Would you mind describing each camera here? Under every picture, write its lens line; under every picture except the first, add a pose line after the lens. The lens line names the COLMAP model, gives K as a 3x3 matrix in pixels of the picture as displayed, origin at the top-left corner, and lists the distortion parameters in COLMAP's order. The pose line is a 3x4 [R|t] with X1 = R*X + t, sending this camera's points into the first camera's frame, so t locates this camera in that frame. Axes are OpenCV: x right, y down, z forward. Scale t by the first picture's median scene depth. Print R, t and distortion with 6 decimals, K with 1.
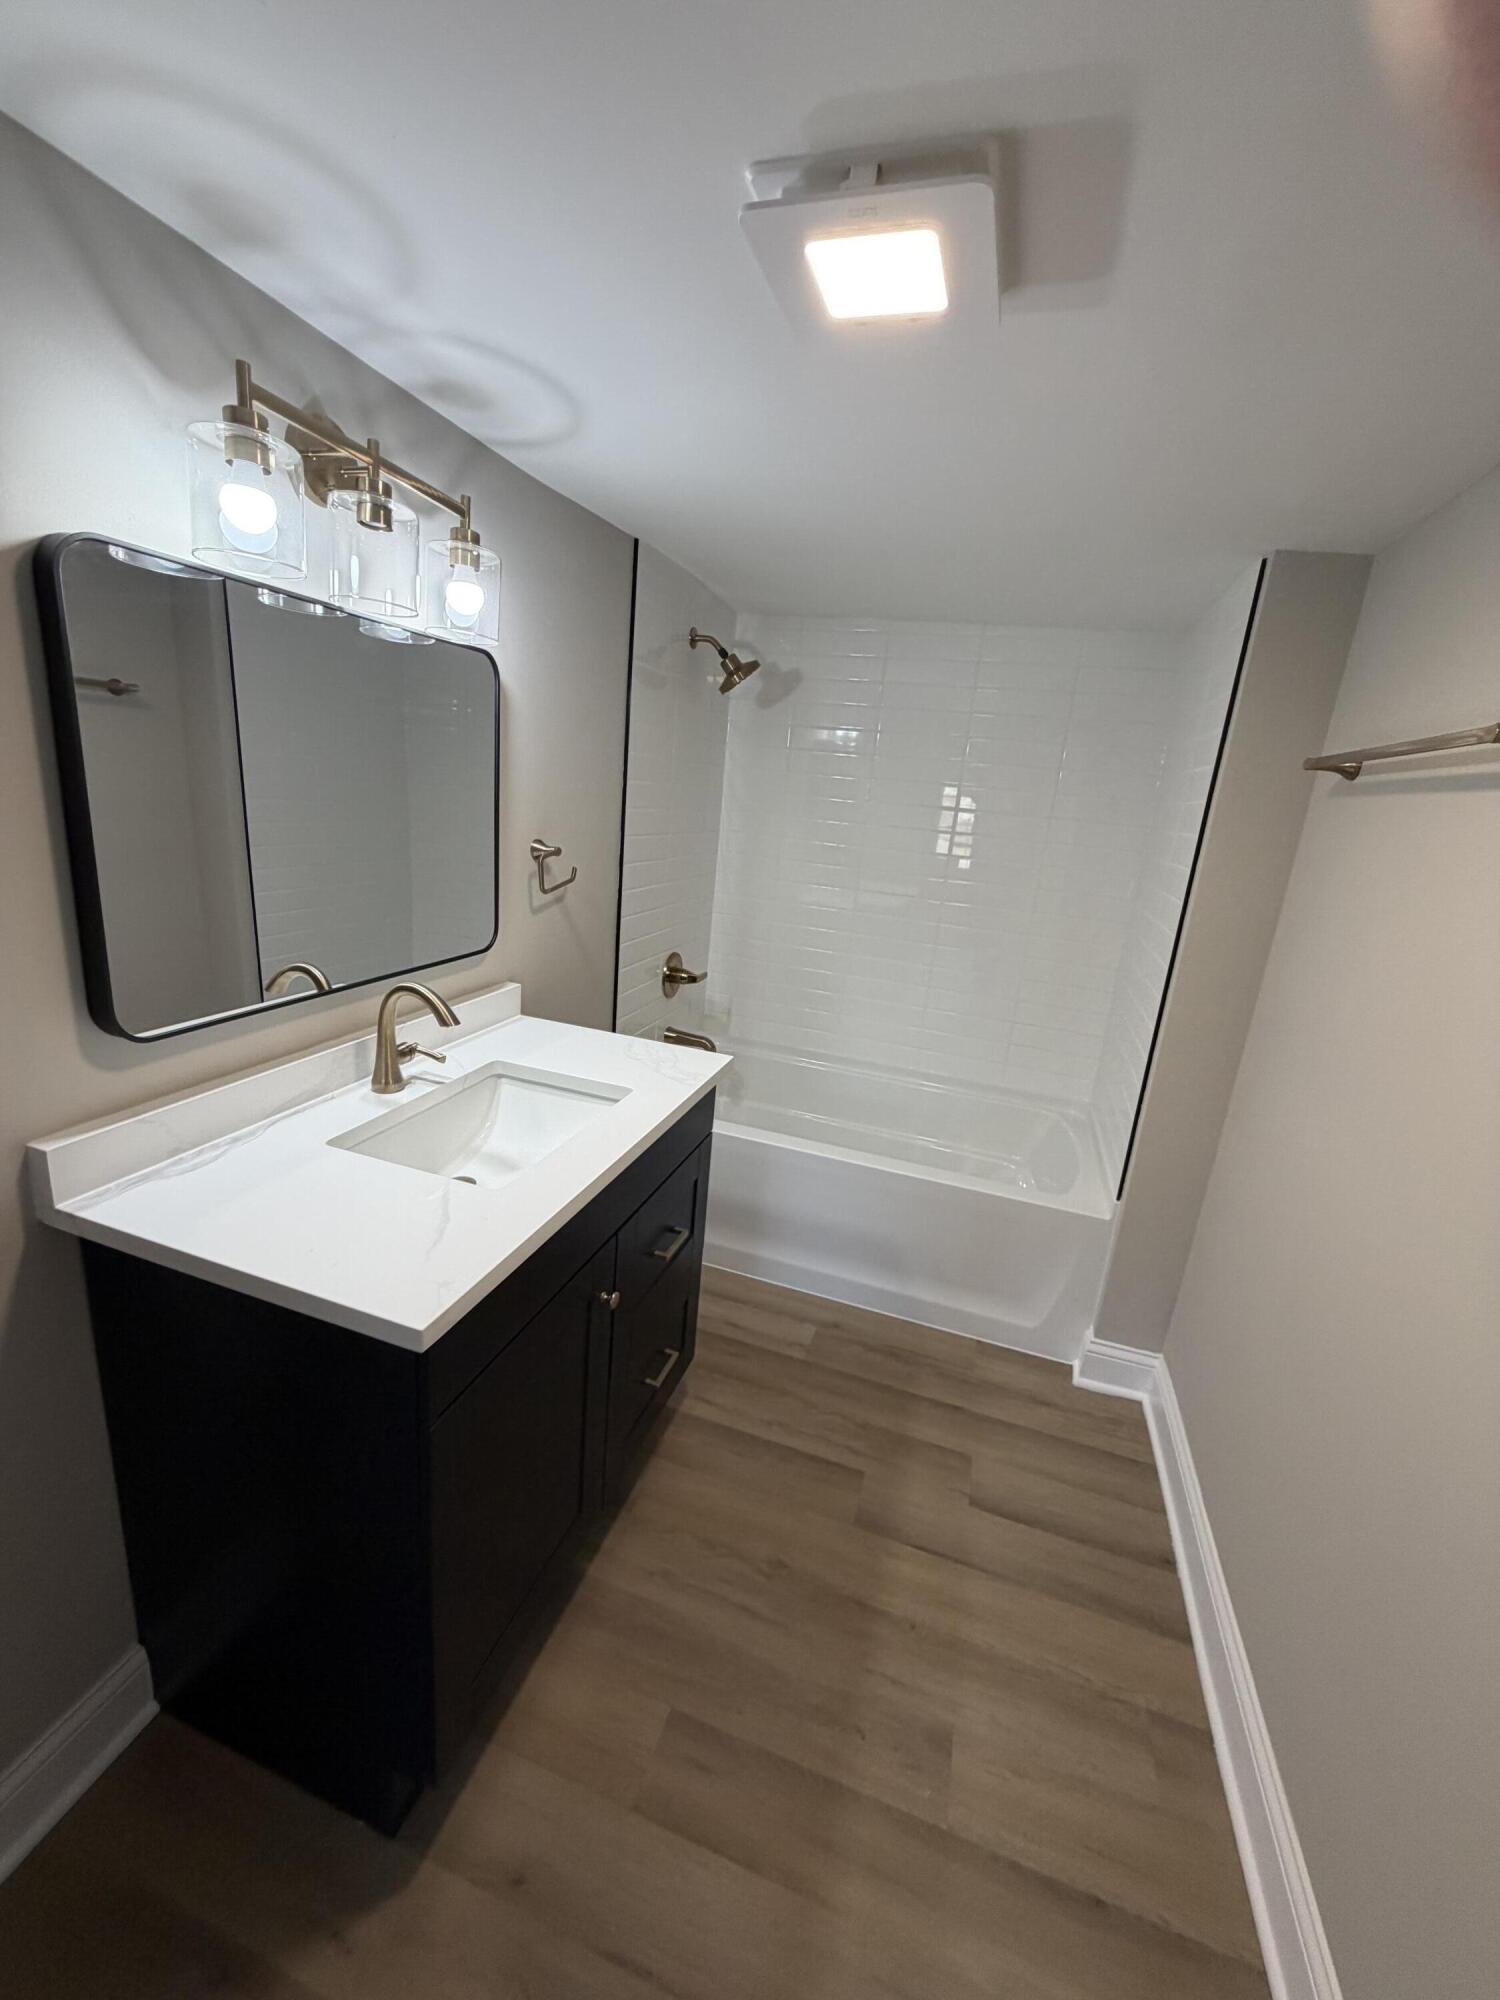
lens RADIAL K [[797.1, 0, 751.8], [0, 797.1, 999.7], [0, 0, 1]] dist [-0.001037, 0.000283]
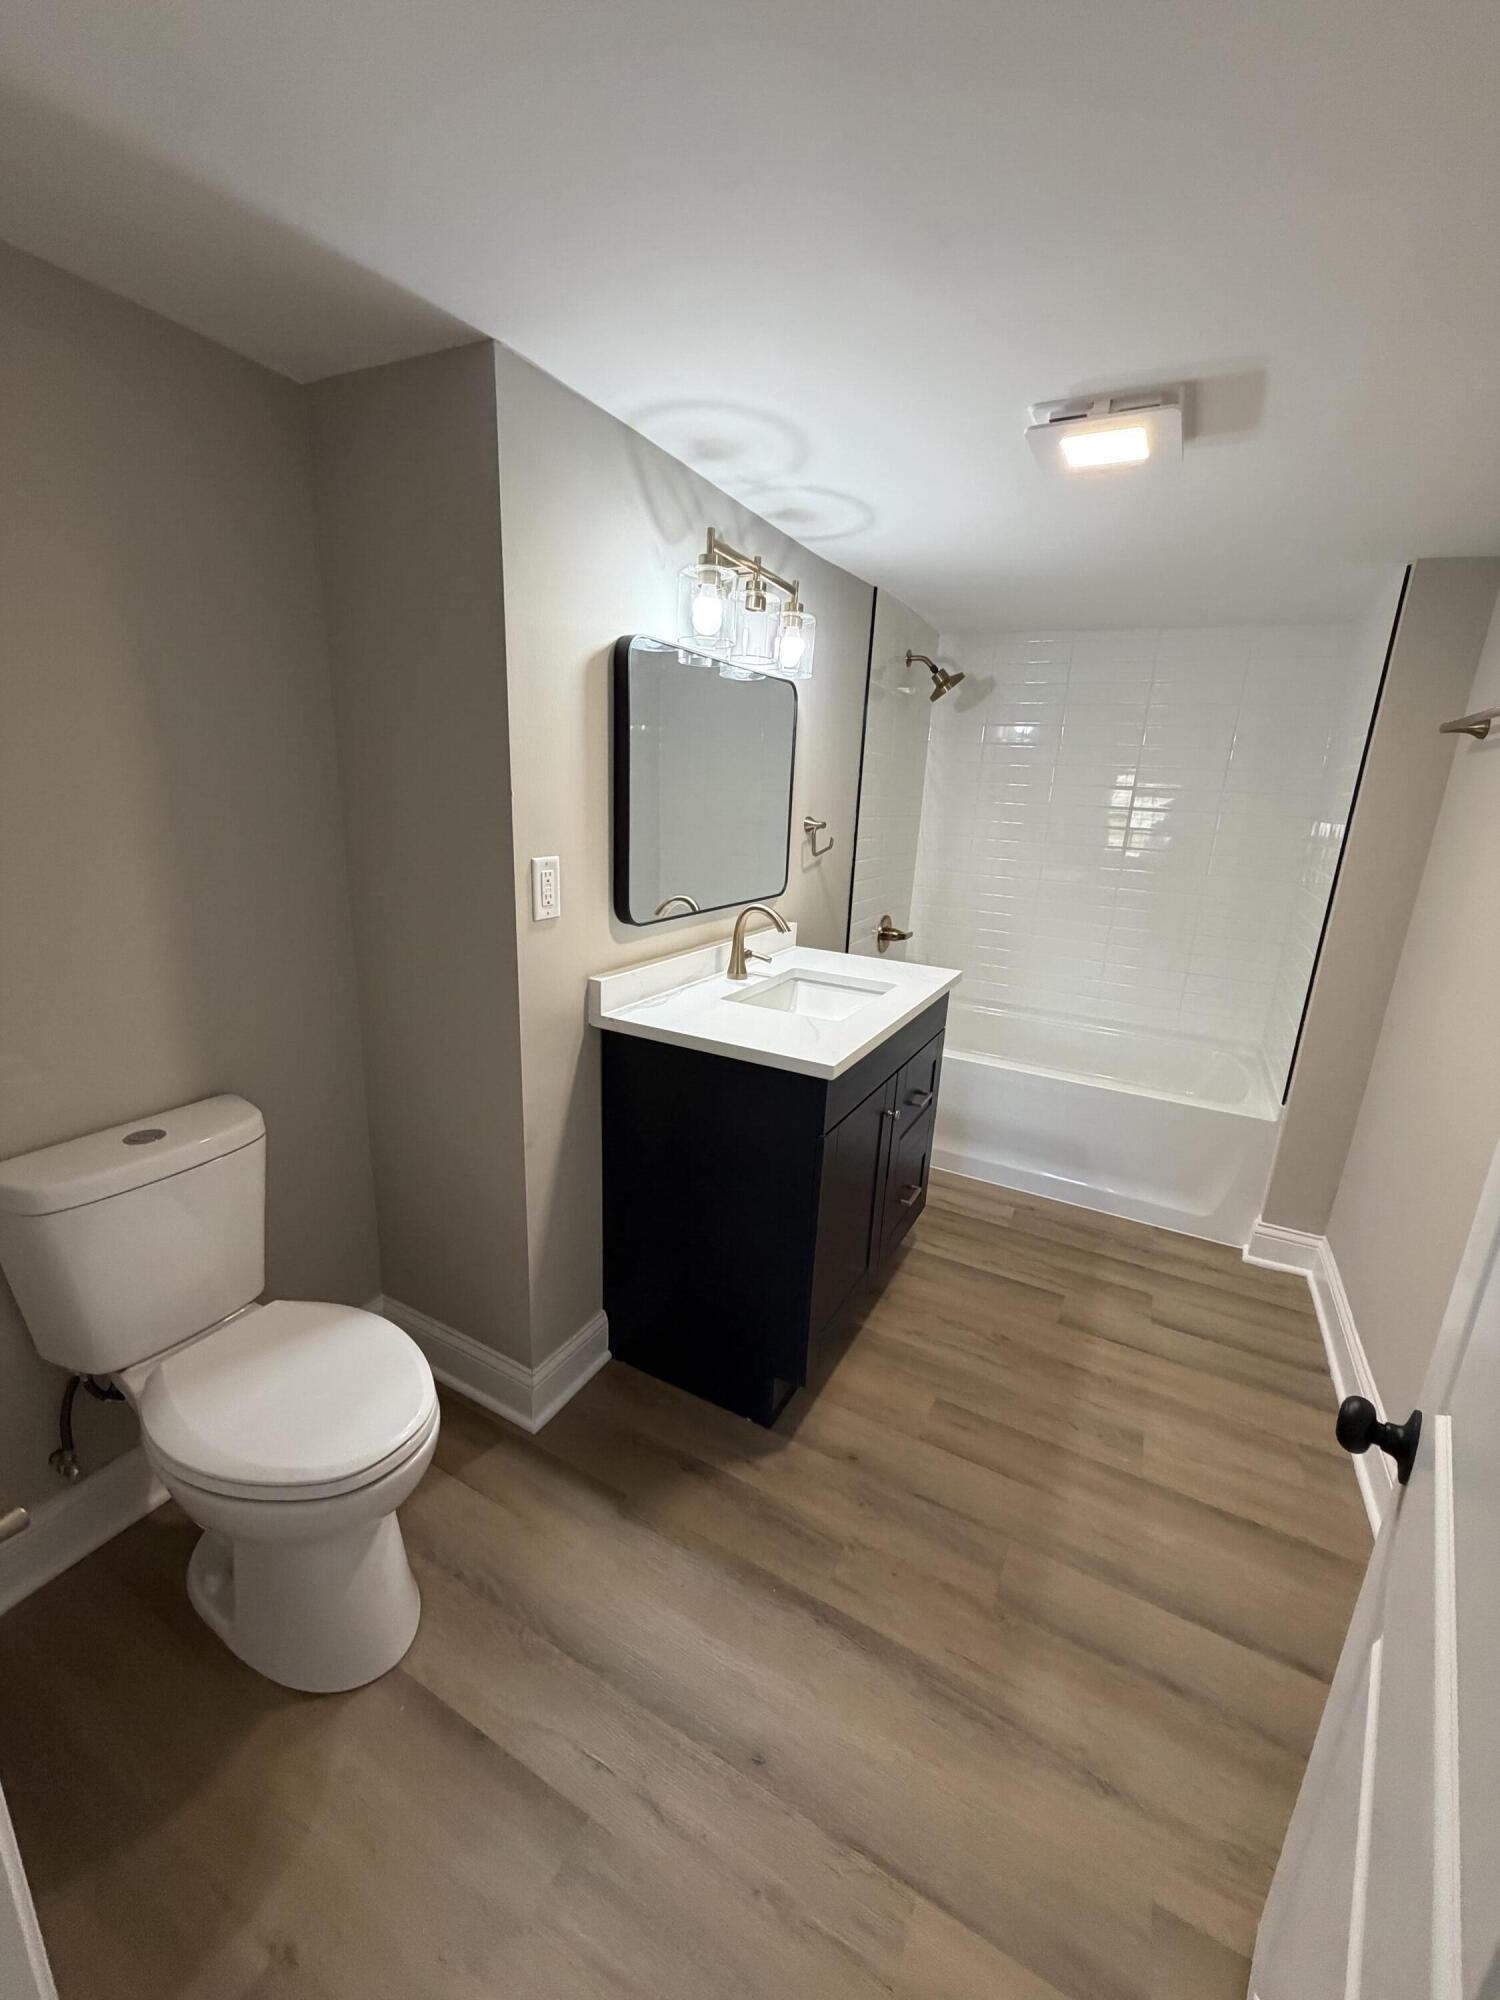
lens RADIAL K [[793.6, 0, 753.9], [0, 793.6, 995.6], [0, 0, 1]] dist [-0.000348, 0.000002]
pose [[0.983998, 0.004195, -0.178129, -0.140573], [-0.006866, 0.999873, -0.014383, 0.145632], [0.178046, 0.015376, 0.983902, -0.401502]]
